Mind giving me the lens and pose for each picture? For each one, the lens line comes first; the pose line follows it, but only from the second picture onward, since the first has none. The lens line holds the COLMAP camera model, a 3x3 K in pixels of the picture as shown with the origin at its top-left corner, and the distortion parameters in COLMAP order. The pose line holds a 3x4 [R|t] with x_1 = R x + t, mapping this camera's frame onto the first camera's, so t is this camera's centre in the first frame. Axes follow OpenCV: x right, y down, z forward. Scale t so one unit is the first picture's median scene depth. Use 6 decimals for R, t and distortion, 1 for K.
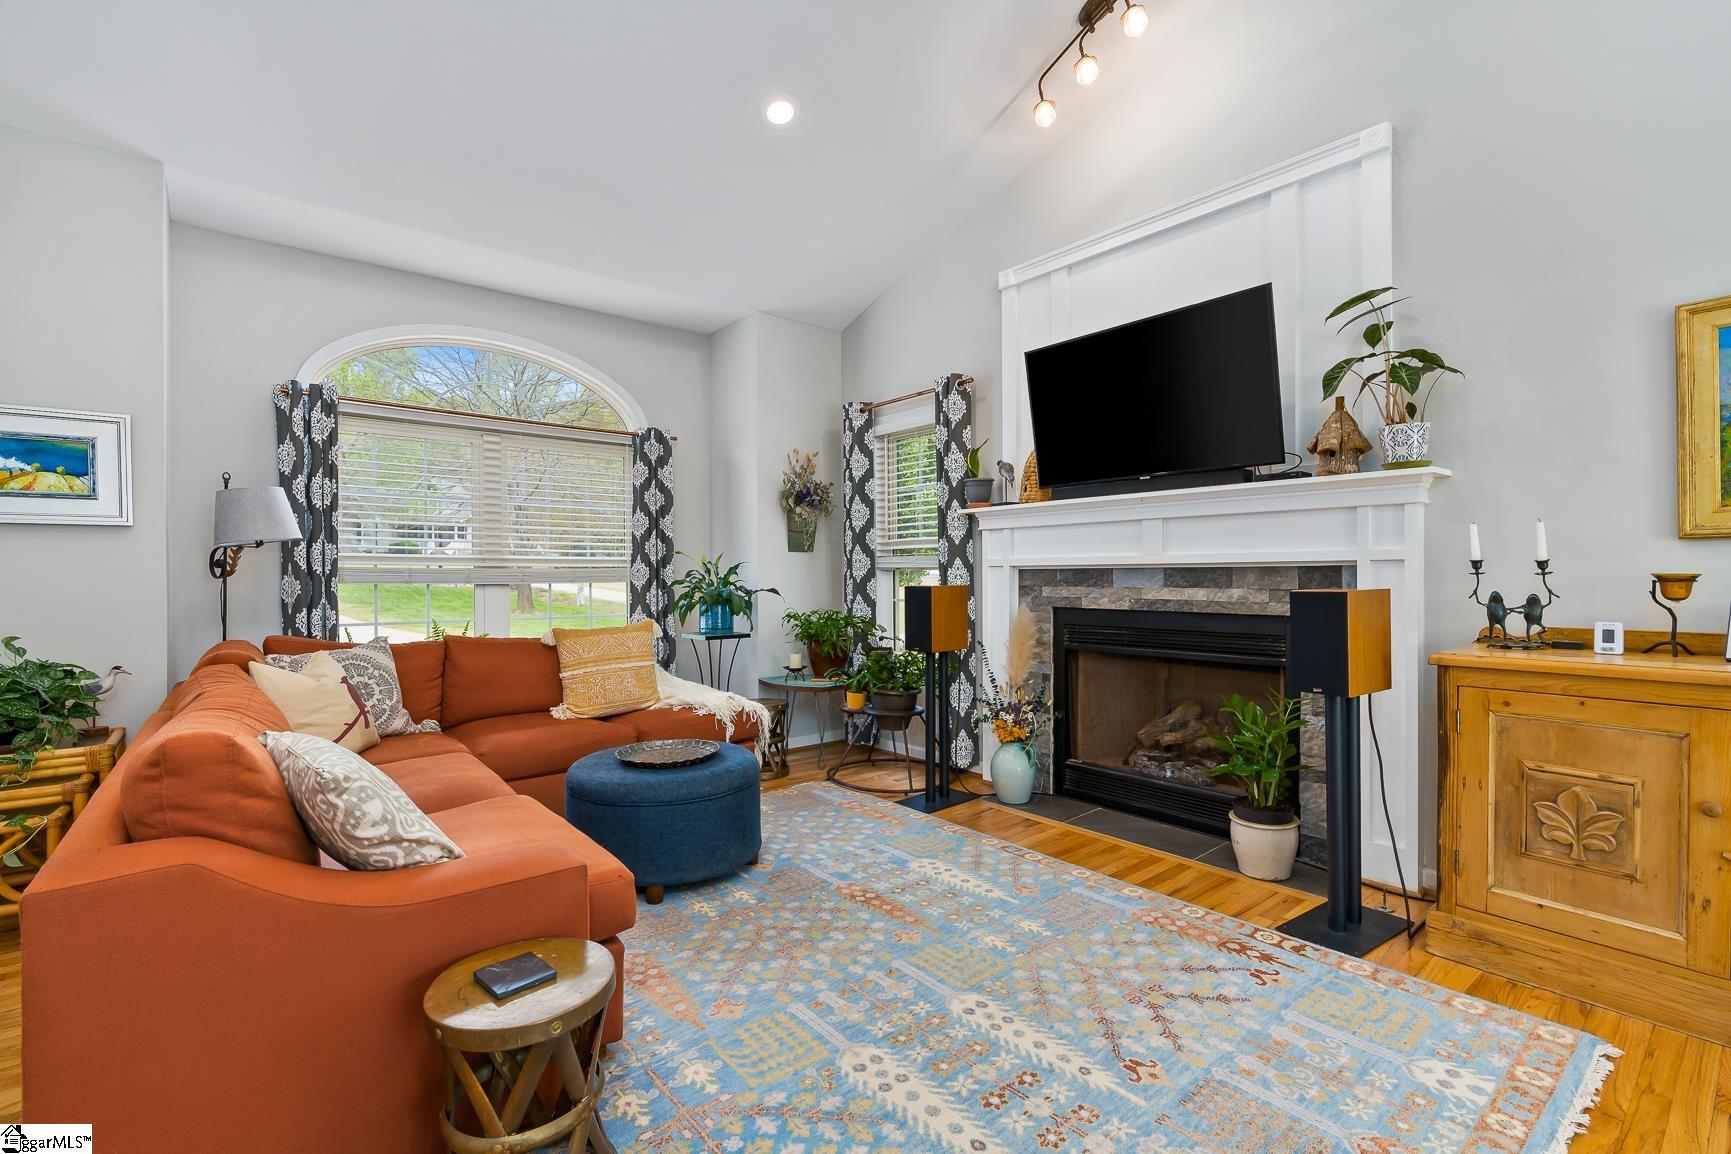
lens RADIAL K [[777.4, 0, 867.9], [0, 777.4, 578.9], [0, 0, 1]] dist [-0.009425, 0.003985]
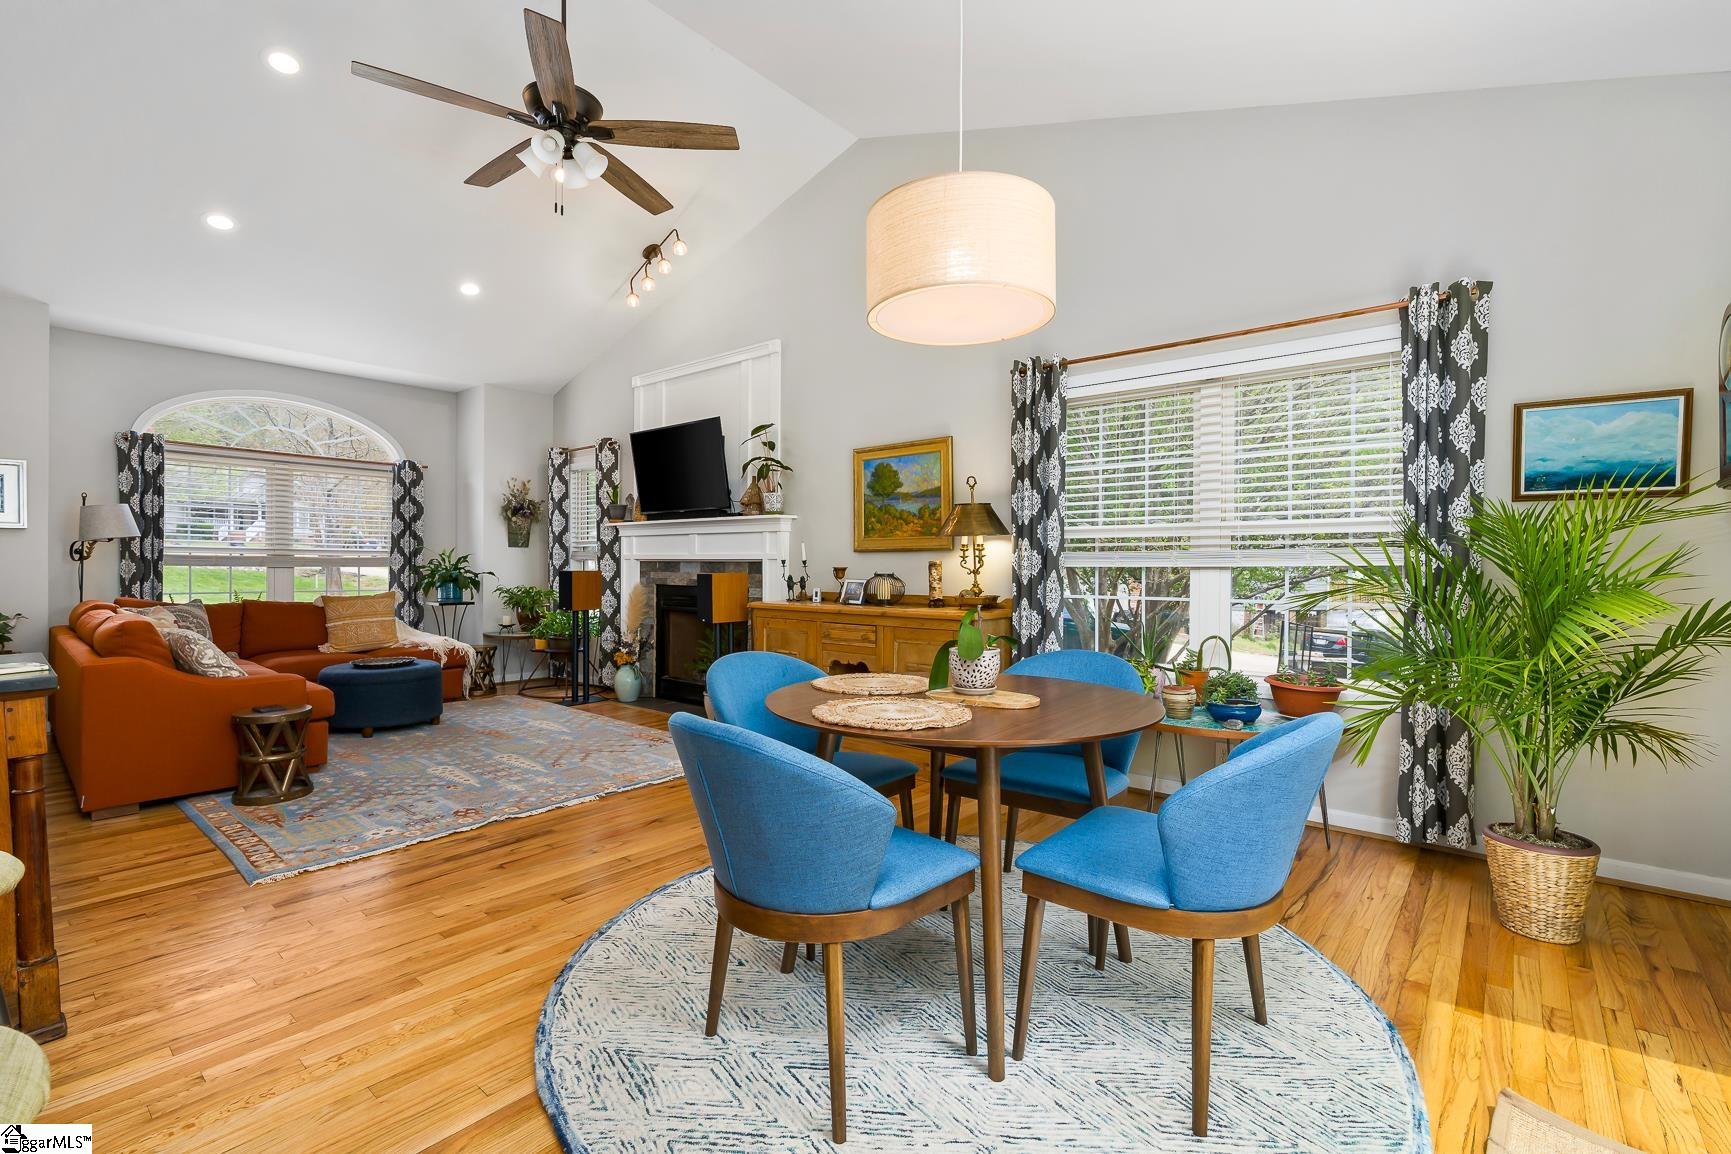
lens RADIAL K [[777.4, 0, 874.8], [0, 777.4, 570.8], [0, 0, 1]] dist [-0.009425, 0.003985]
pose [[0.983462, 0.009535, 0.180862, 0.408104], [-0.010183, 0.999945, 0.002658, -0.001632], [-0.180826, -0.004455, 0.983505, -0.735931]]
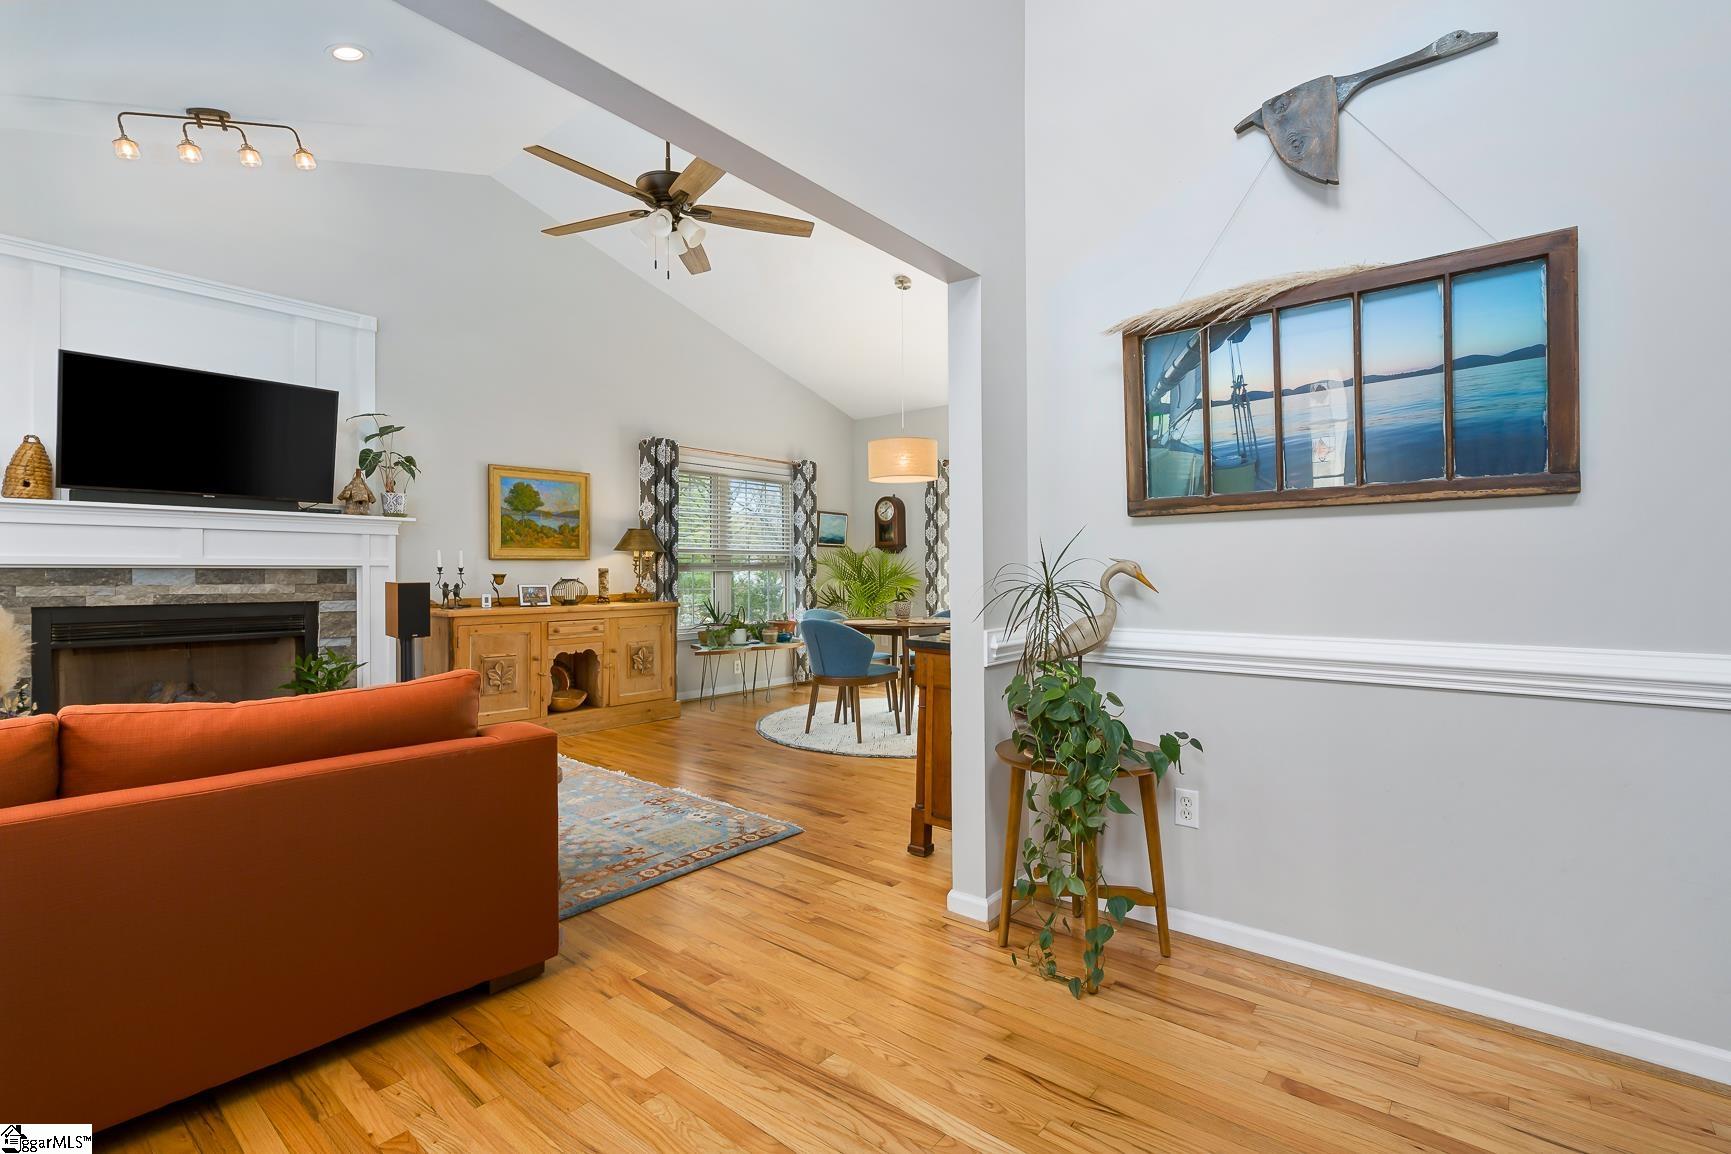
lens RADIAL K [[777.4, 0, 874.7], [0, 777.4, 569.3], [0, 0, 1]] dist [-0.009425, 0.003985]
pose [[-0.190875, 0.006985, 0.981589, -0.927574], [0.003875, 0.999972, -0.006362, -0.000696], [-0.981607, 0.002589, -0.190897, 0.161353]]
